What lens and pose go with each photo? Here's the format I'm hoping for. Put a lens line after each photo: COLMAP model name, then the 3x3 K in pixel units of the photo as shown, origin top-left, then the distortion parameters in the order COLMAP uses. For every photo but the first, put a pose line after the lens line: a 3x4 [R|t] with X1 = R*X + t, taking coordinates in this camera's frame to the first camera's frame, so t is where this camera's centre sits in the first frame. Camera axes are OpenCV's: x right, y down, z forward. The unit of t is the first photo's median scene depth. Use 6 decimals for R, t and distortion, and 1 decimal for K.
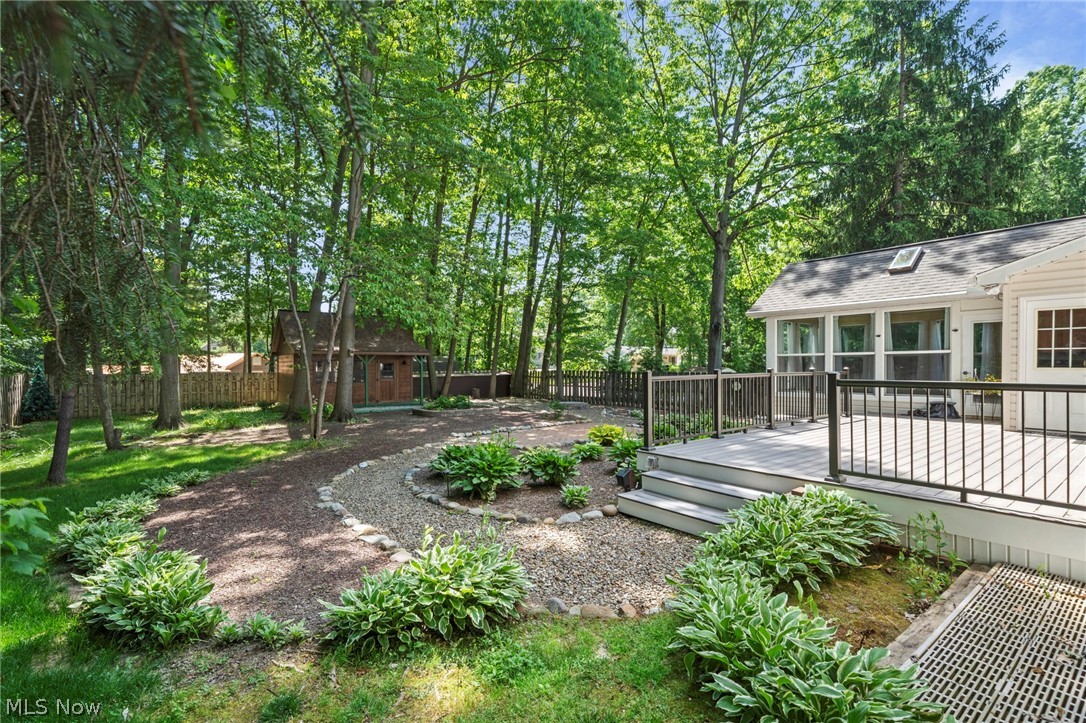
lens RADIAL K [[500.1, 0, 546.1], [0, 500.1, 367.6], [0, 0, 1]] dist [0.002709, 0.000508]
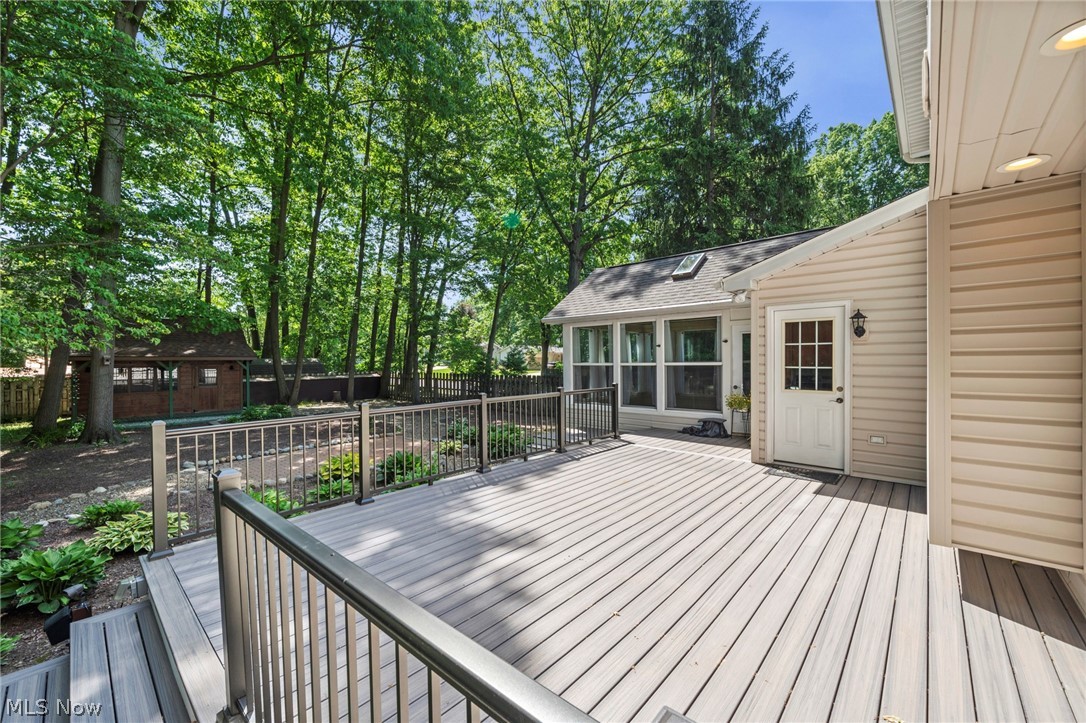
lens RADIAL K [[431.3, 0, 544.5], [0, 431.3, 359.3], [0, 0, 1]] dist [0.000333, -0.000074]
pose [[0.986605, -0.004605, 0.163061, 0.220983], [0.005902, 0.999955, -0.007472, -0.022902], [-0.163019, 0.008334, 0.986588, 0.165912]]
